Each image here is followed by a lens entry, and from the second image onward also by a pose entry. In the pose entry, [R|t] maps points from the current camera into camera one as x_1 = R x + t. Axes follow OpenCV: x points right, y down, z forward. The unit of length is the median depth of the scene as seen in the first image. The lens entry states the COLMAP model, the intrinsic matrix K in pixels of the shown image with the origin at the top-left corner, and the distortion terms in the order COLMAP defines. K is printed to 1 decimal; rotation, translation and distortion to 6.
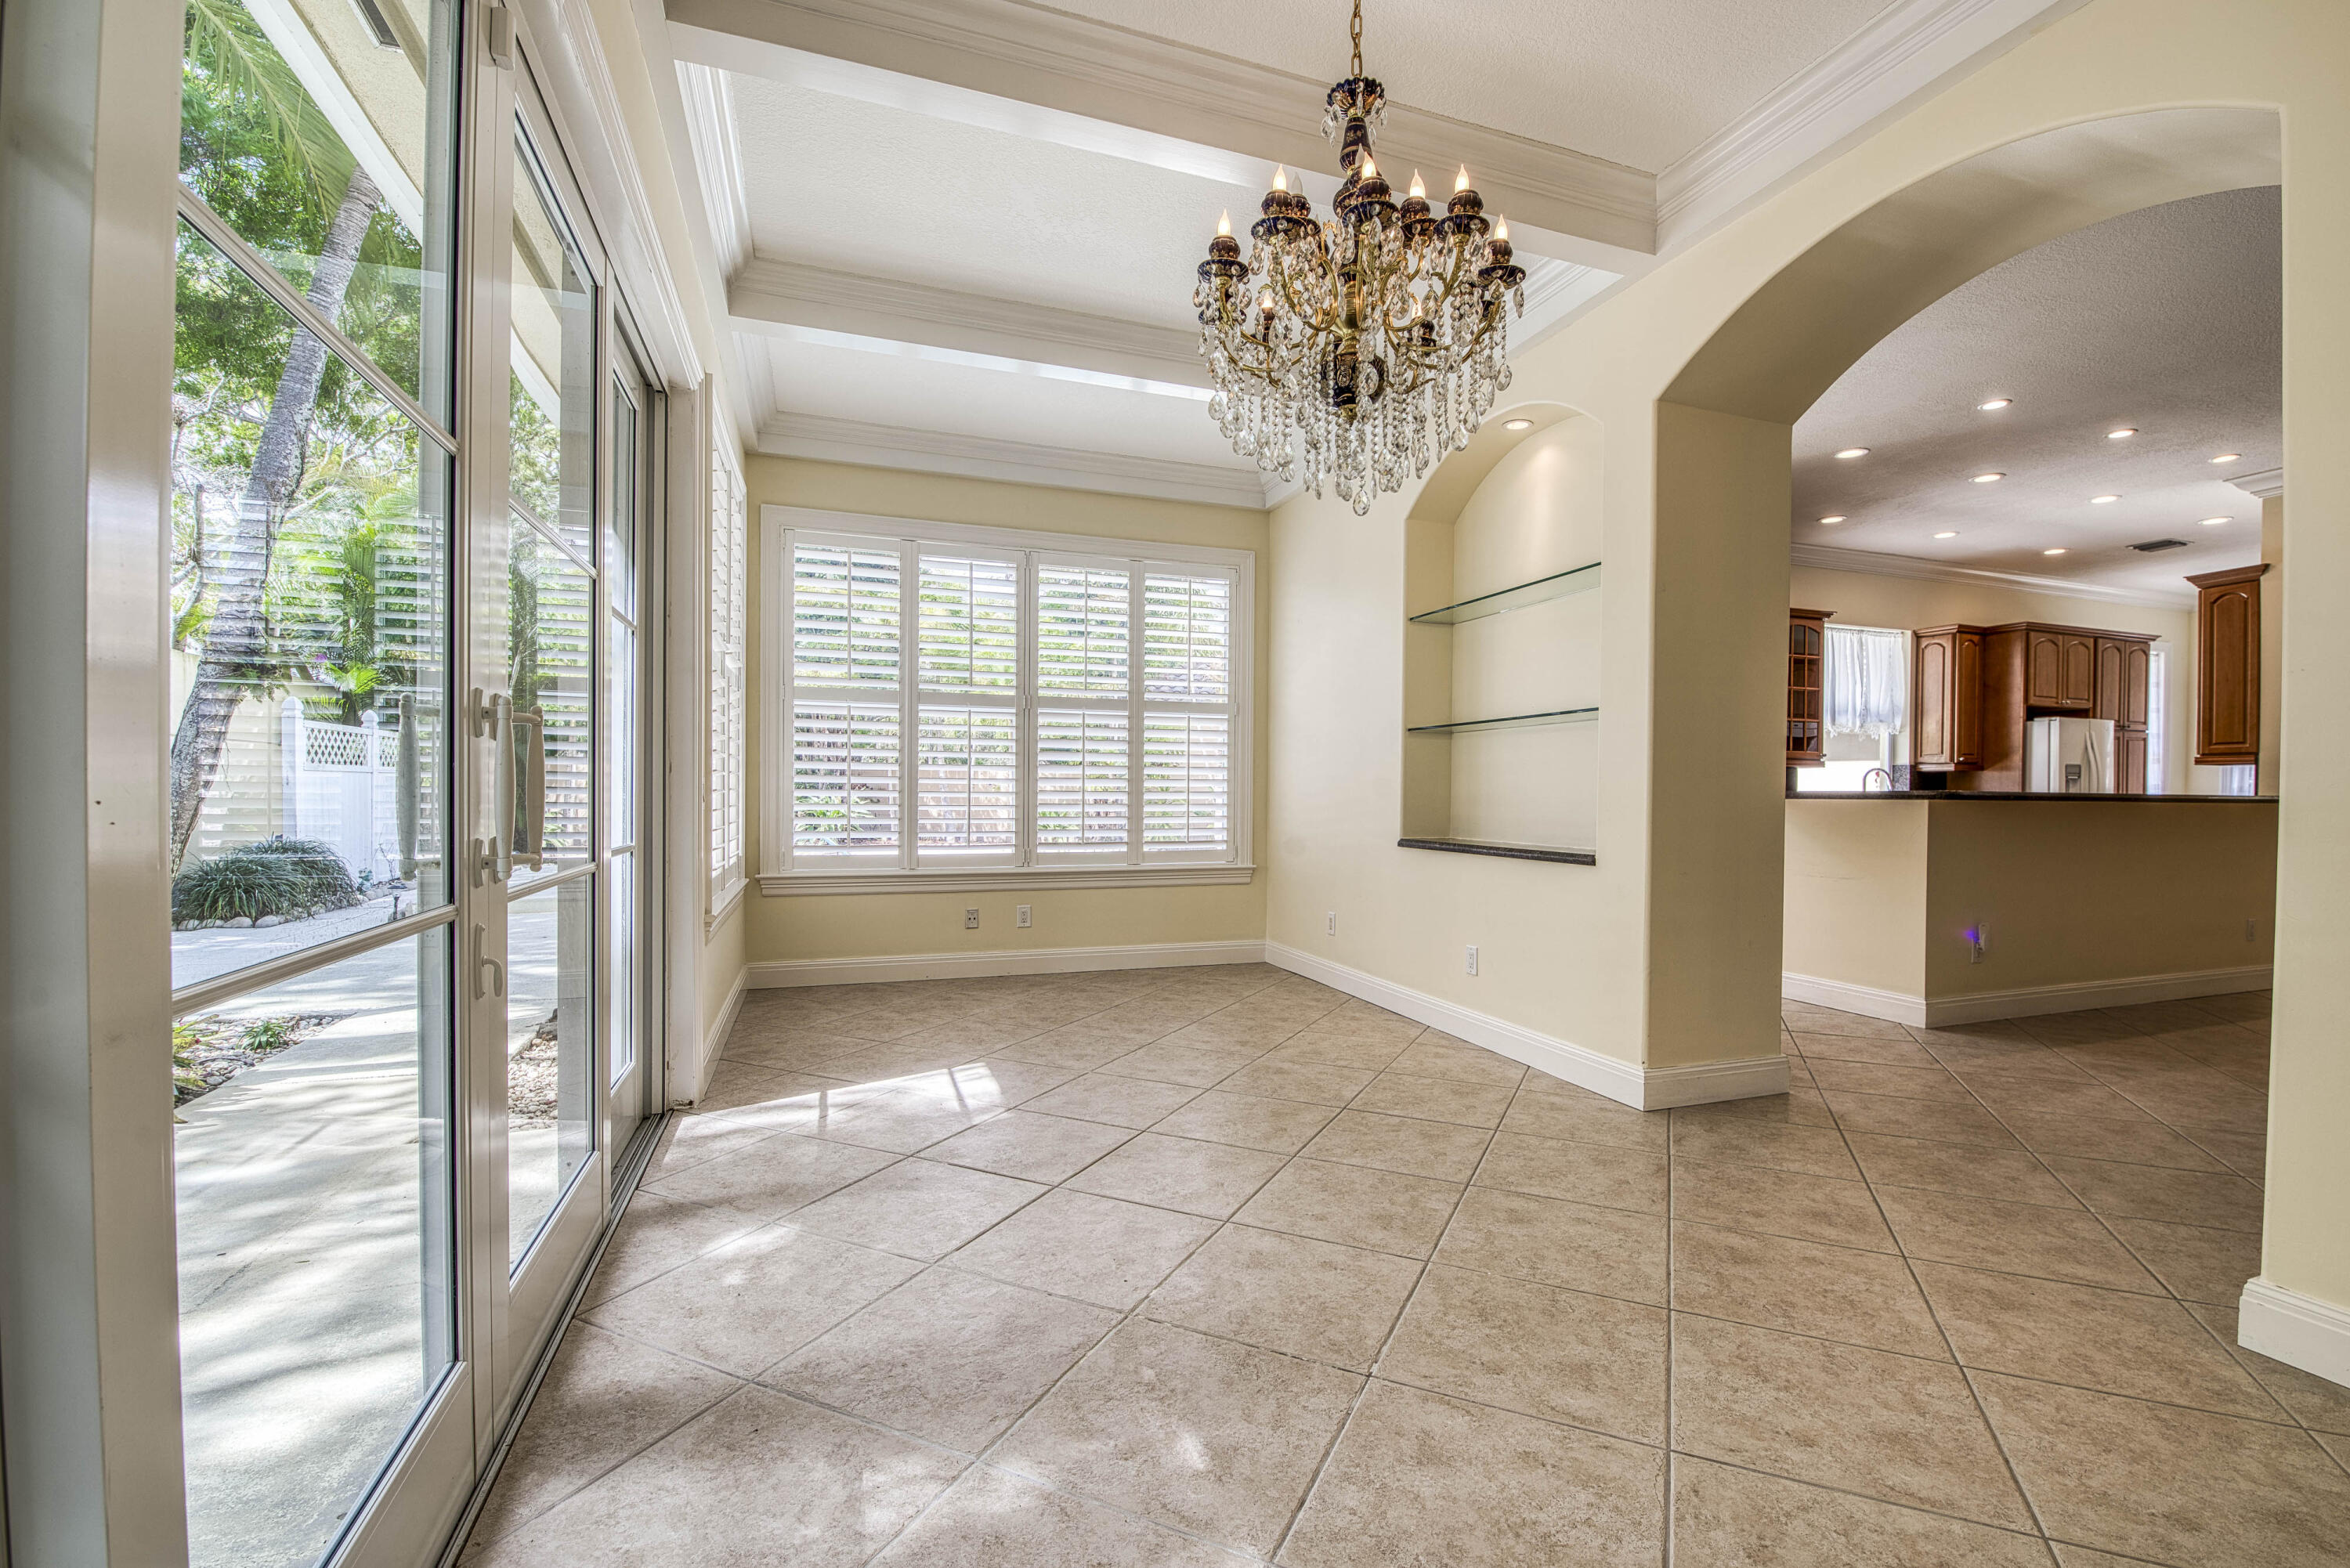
lens RADIAL K [[1011.4, 0, 1201.6], [0, 1011.4, 804.4], [0, 0, 1]] dist [-0.003314, -0.010321]
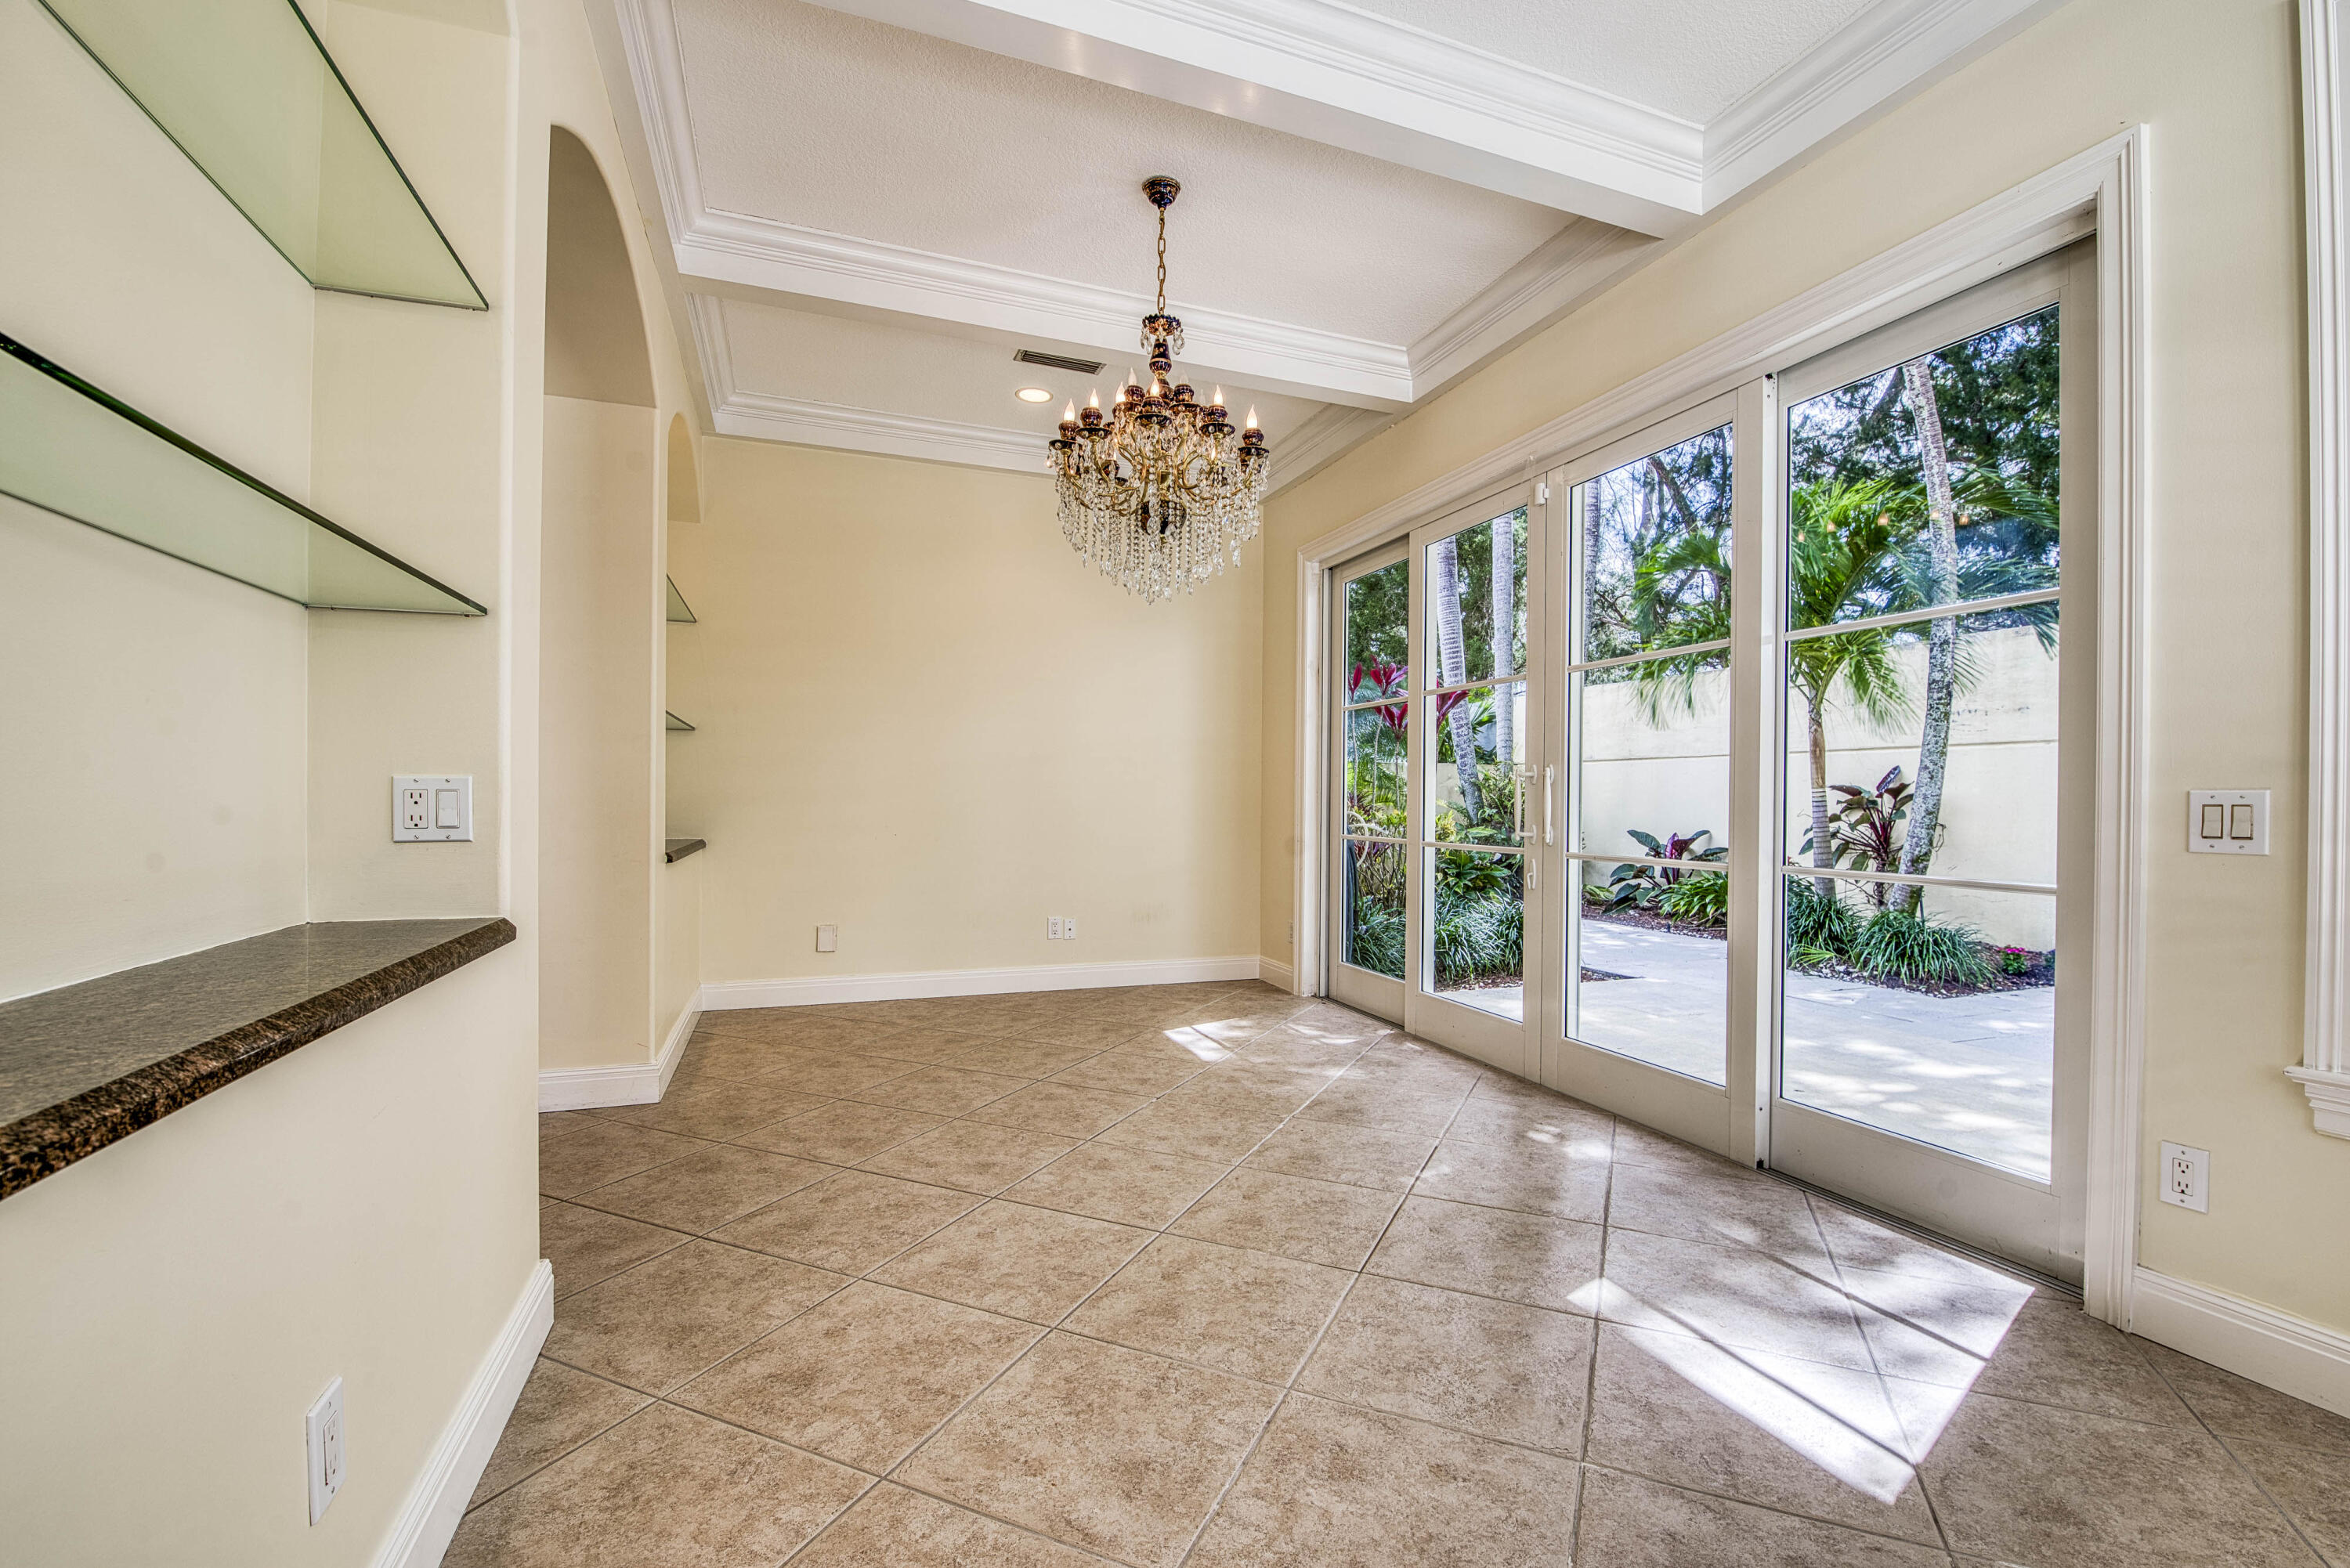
lens RADIAL K [[1011.4, 0, 1201.6], [0, 1011.4, 804.4], [0, 0, 1]] dist [-0.003314, -0.010321]
pose [[-0.999609, -0.019831, -0.019705, 0.064540], [-0.020199, 0.999623, 0.018624, -0.019384], [0.019328, 0.019015, -0.999632, 1.436577]]
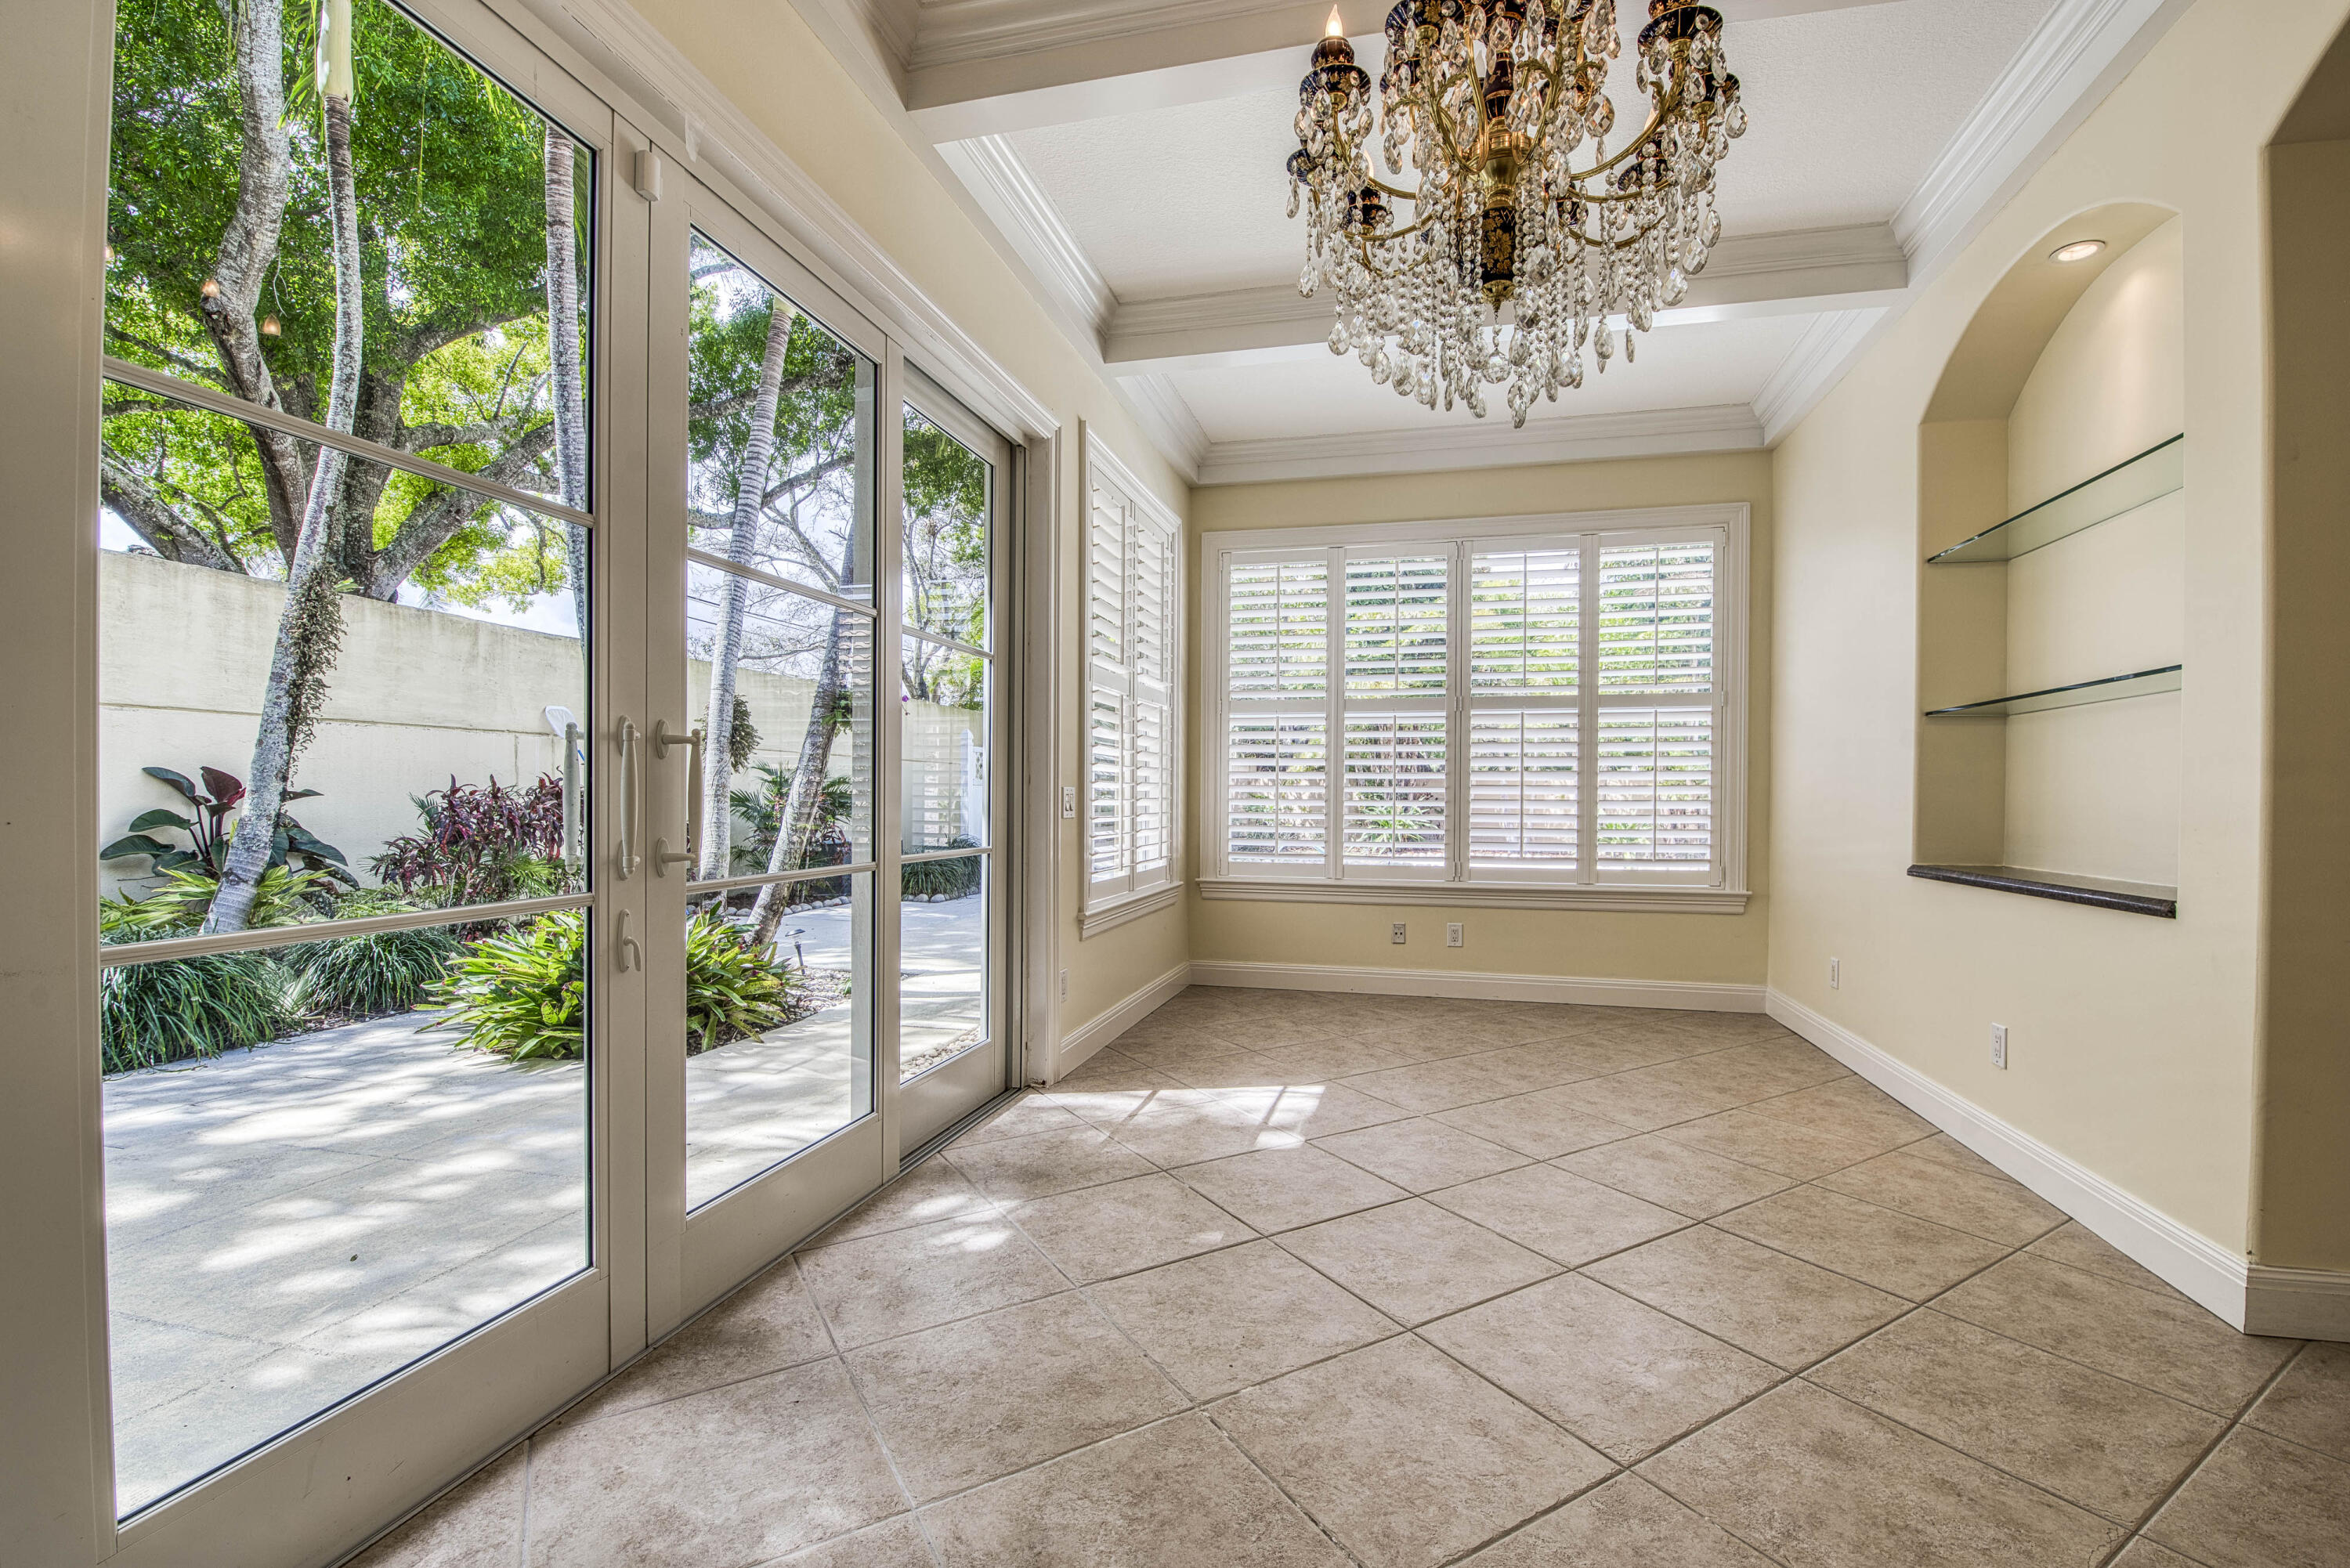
lens RADIAL K [[1011.4, 0, 1201.6], [0, 1011.4, 804.4], [0, 0, 1]] dist [-0.003314, -0.010321]
pose [[0.833512, 0.001161, -0.552500, 0.221202], [-0.006272, 0.999953, -0.007361, -0.001266], [0.552466, 0.009601, 0.833480, 0.151694]]
